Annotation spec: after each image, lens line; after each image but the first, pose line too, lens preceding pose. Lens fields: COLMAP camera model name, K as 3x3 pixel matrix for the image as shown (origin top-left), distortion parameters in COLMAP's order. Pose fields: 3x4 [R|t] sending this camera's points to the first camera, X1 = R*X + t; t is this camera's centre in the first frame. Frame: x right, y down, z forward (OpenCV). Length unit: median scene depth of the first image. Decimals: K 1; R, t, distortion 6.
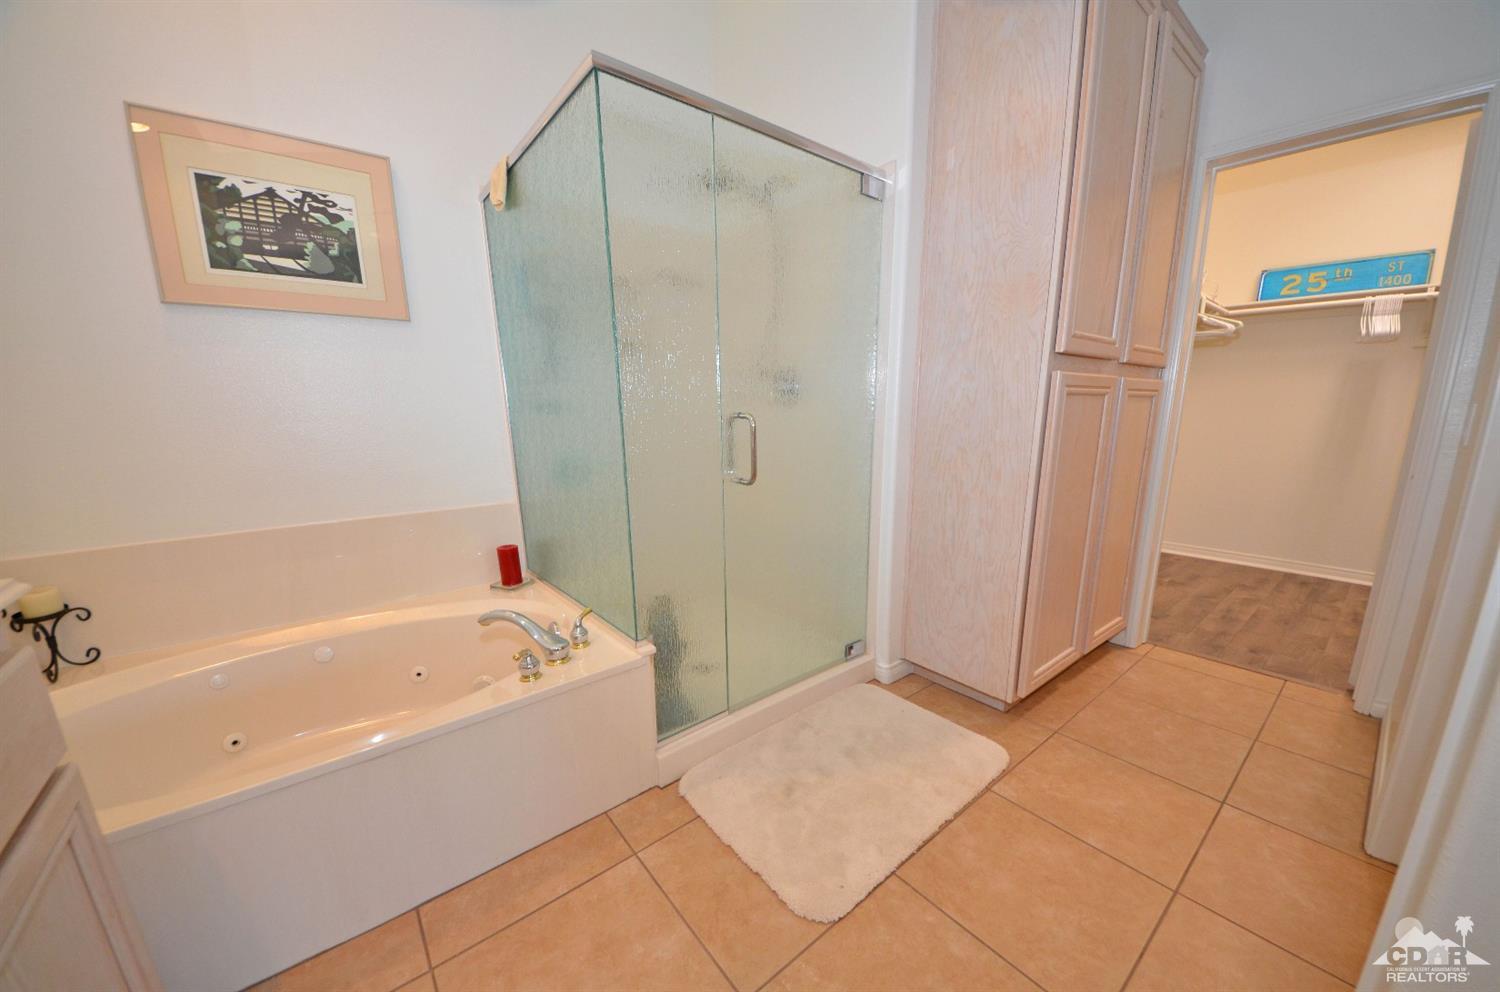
lens RADIAL K [[531.2, 0, 755.8], [0, 531.2, 536.3], [0, 0, 1]] dist [0.001745, -0.007624]
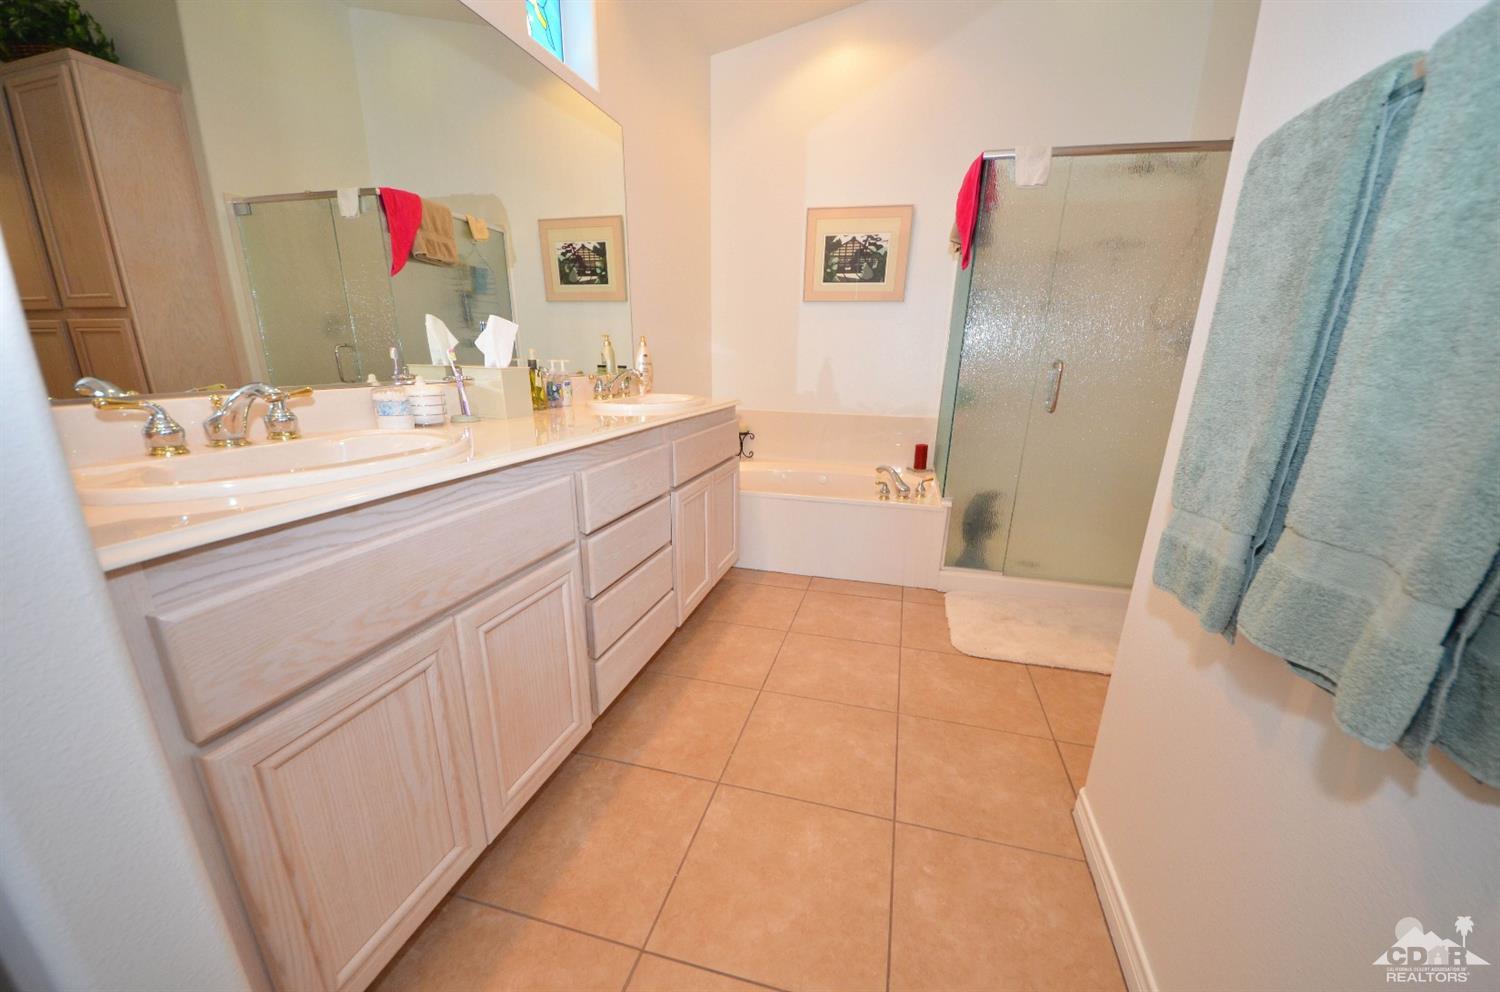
lens RADIAL K [[578.5, 0, 755.7], [0, 578.5, 532.9], [0, 0, 1]] dist [0.001421, 0.000059]
pose [[0.590408, 0.256739, -0.765182, 0.767484], [-0.208850, 0.964365, 0.162424, 0.119030], [0.779615, 0.063912, 0.622989, -0.537709]]
